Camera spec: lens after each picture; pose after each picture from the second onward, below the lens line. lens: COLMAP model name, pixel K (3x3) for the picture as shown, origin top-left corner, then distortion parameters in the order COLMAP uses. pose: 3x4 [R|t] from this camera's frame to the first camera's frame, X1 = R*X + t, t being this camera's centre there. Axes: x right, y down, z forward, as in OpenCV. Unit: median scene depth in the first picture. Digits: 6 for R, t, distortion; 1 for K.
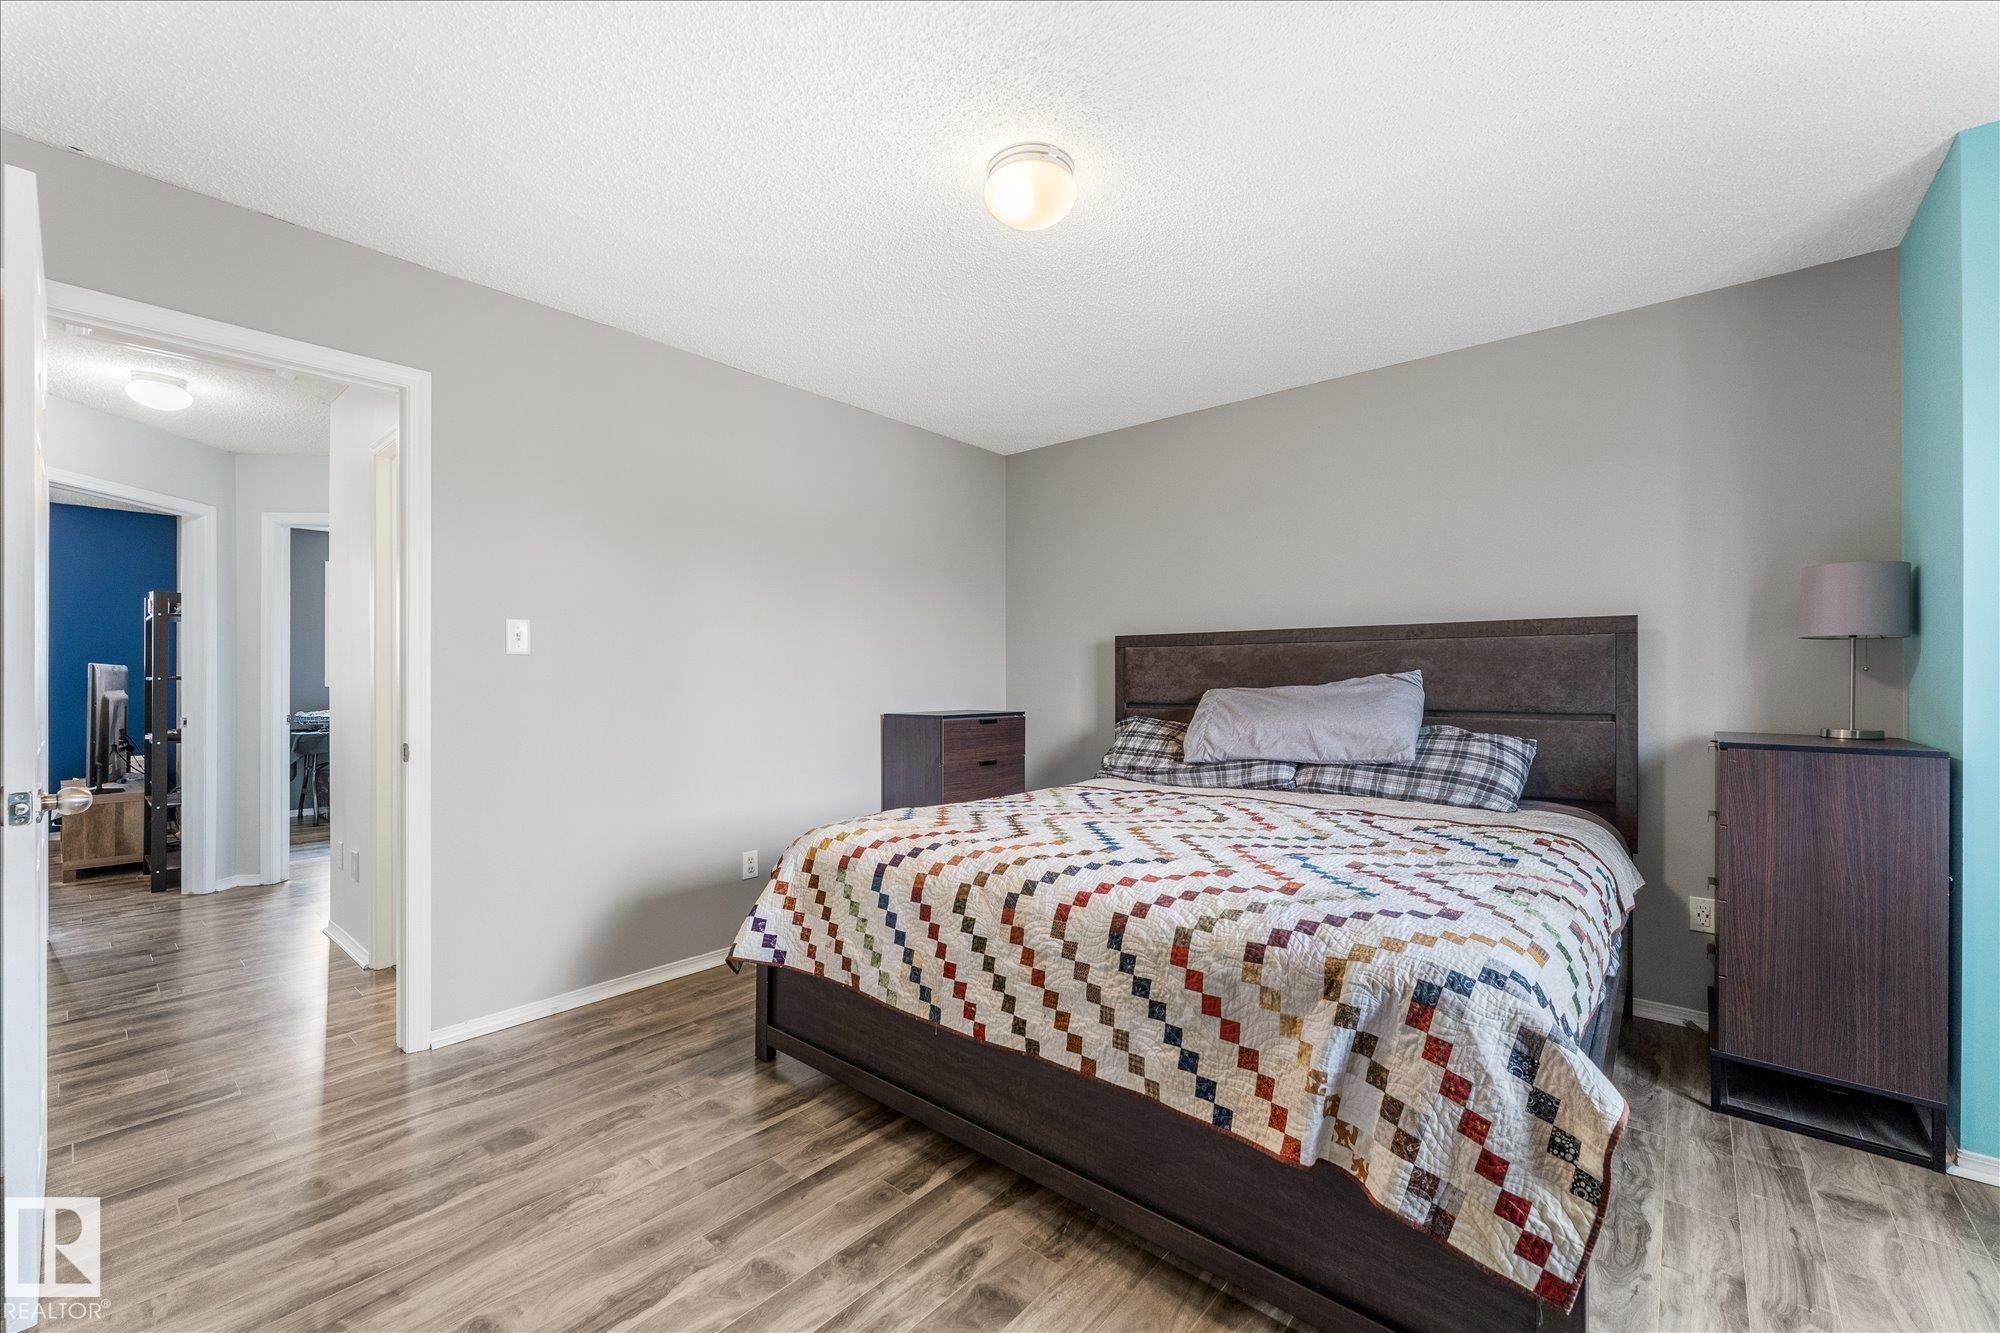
lens RADIAL K [[817.6, 0, 1000.0], [0, 817.6, 666.5], [0, 0, 1]] dist [0.000000, -0.000048]
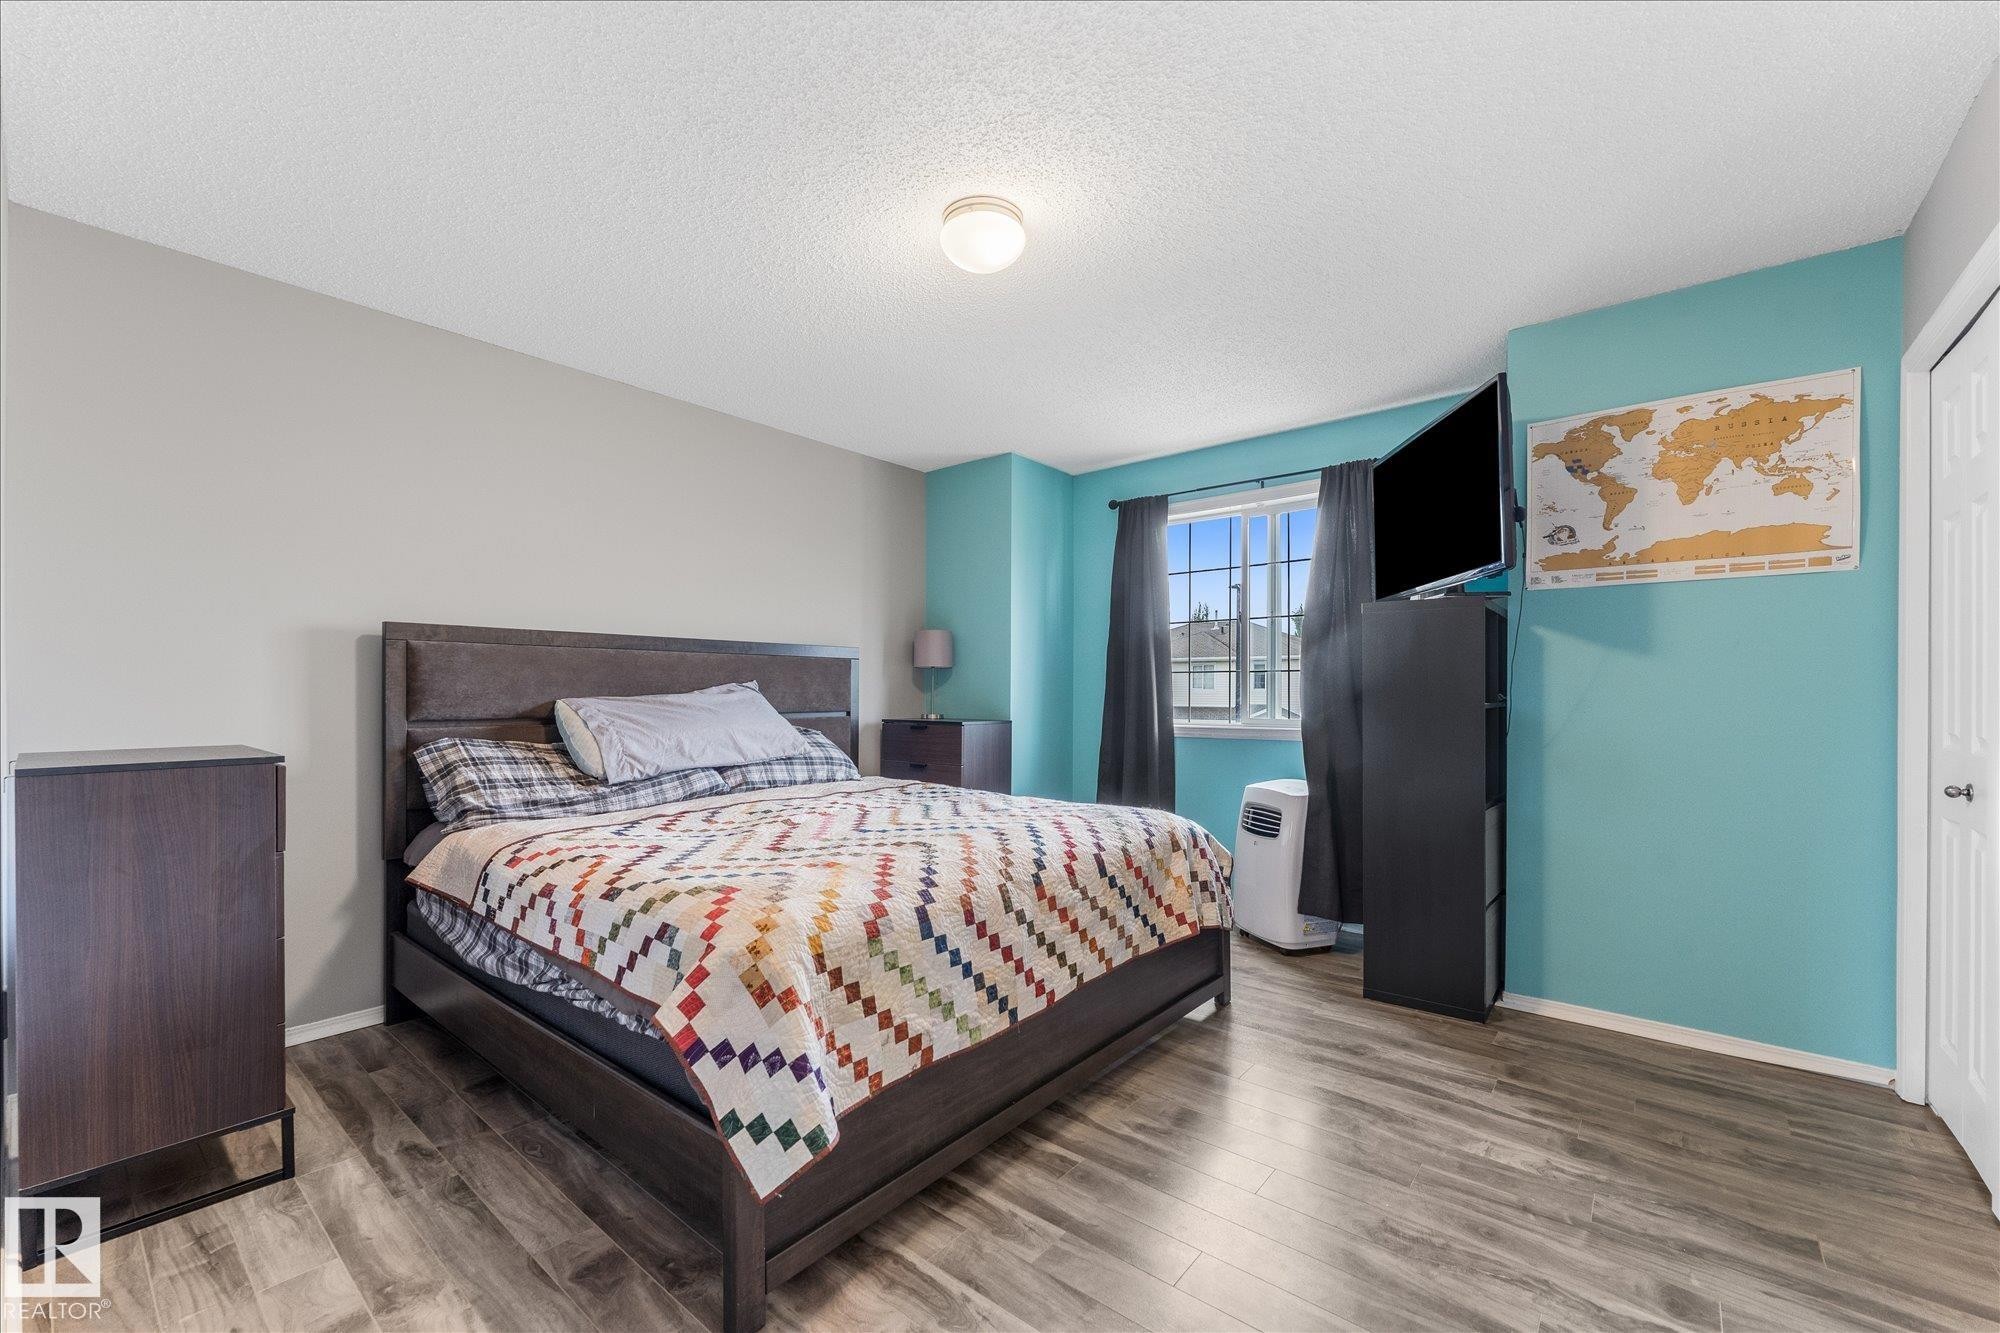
lens RADIAL K [[827.4, 0, 999.9], [0, 827.4, 682.4], [0, 0, 1]] dist [-0.001304, -0.000191]
pose [[-0.033603, 0.008828, 0.999396, -0.974408], [-0.018152, 0.999791, -0.009442, 0.017014], [-0.999270, -0.018458, -0.033436, 0.927125]]
